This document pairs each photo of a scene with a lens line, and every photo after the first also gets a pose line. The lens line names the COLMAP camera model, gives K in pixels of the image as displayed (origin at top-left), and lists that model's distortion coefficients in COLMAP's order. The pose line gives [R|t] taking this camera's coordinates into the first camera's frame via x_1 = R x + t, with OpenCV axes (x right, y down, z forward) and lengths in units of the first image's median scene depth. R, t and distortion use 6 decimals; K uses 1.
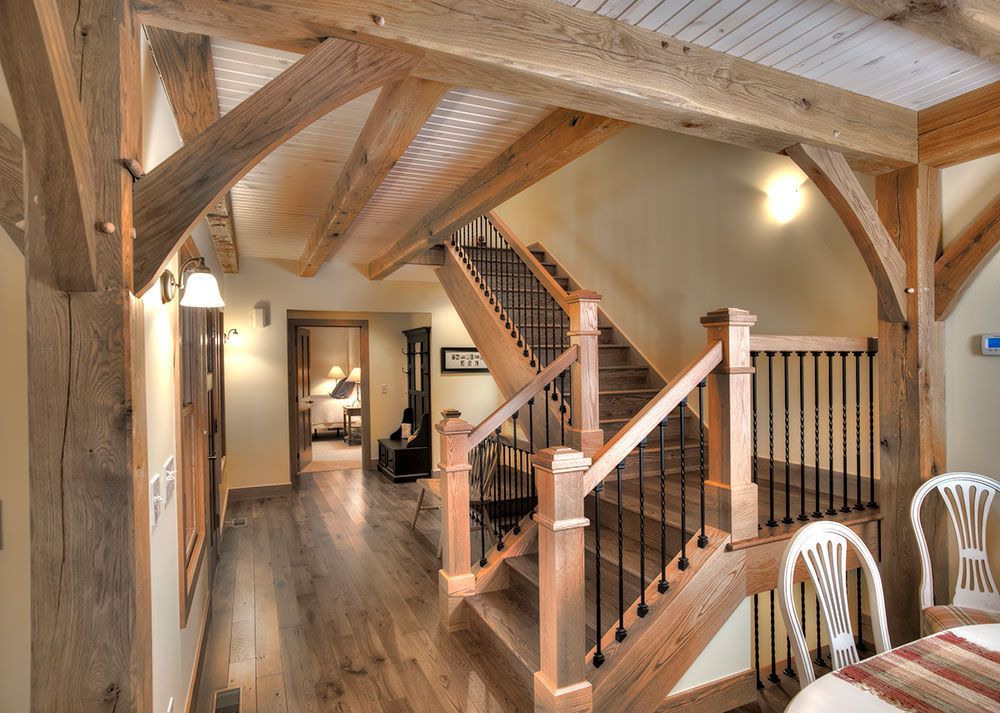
lens RADIAL K [[544.9, 0, 498.7], [0, 544.9, 363.9], [0, 0, 1]] dist [-0.063069, 0.044071]
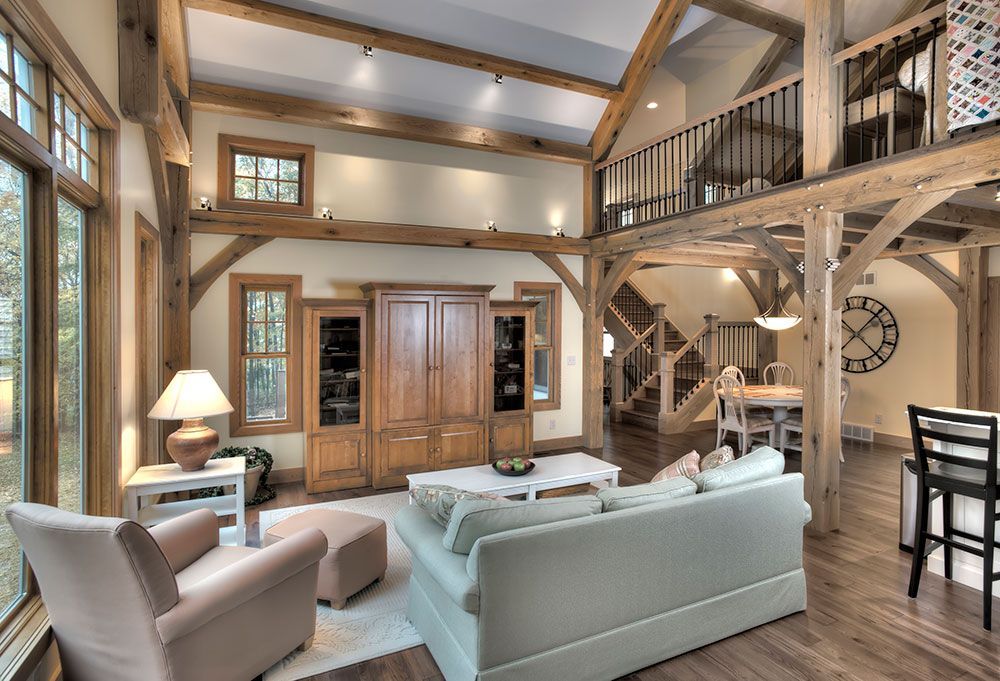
lens RADIAL K [[508.5, 0, 500.0], [0, 508.5, 340.5], [0, 0, 1]] dist [-0.070554, 0.047770]
pose [[0.999990, 0.004281, -0.001190, -0.471462], [-0.004257, 0.999794, 0.019870, 0.004359], [0.001275, -0.019864, 0.999802, -1.139460]]
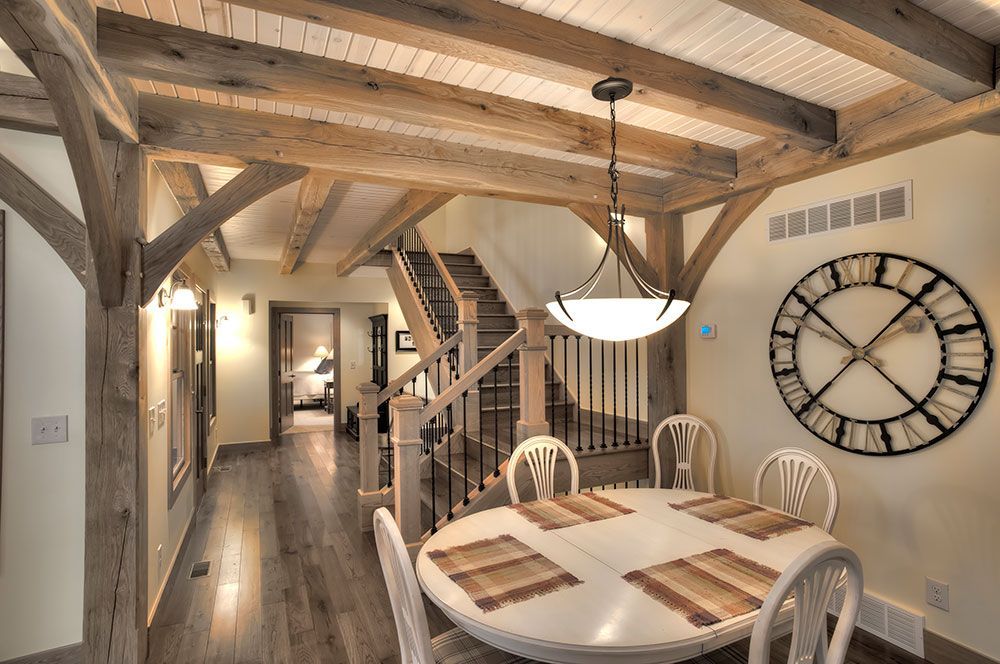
lens RADIAL K [[505.9, 0, 500.0], [0, 505.9, 332.0], [0, 0, 1]] dist [-0.065287, 0.049435]
pose [[0.999727, 0.000456, 0.023362, 0.157191], [0.000125, 0.999691, -0.024870, 0.000991], [-0.023366, 0.024866, 0.999418, -0.224776]]
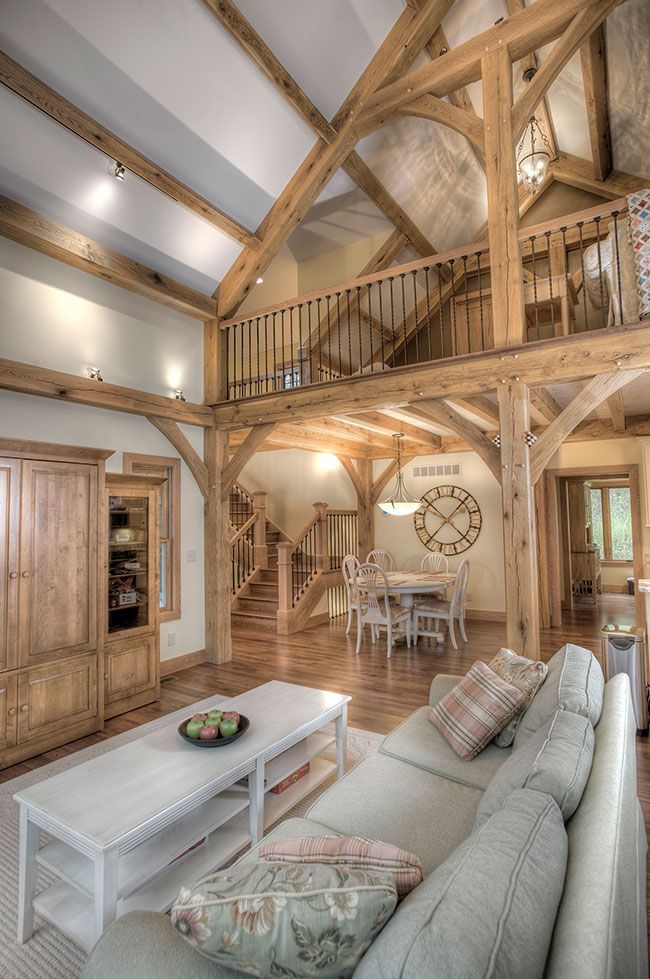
lens RADIAL K [[495.3, 0, 302.5], [0, 495.3, 500.5], [0, 0, 1]] dist [-0.065287, 0.049435]
pose [[0.862105, 0.016124, 0.506473, -0.620377], [0.012962, 0.998465, -0.053851, 0.027023], [-0.506564, 0.052990, 0.860572, -0.801739]]
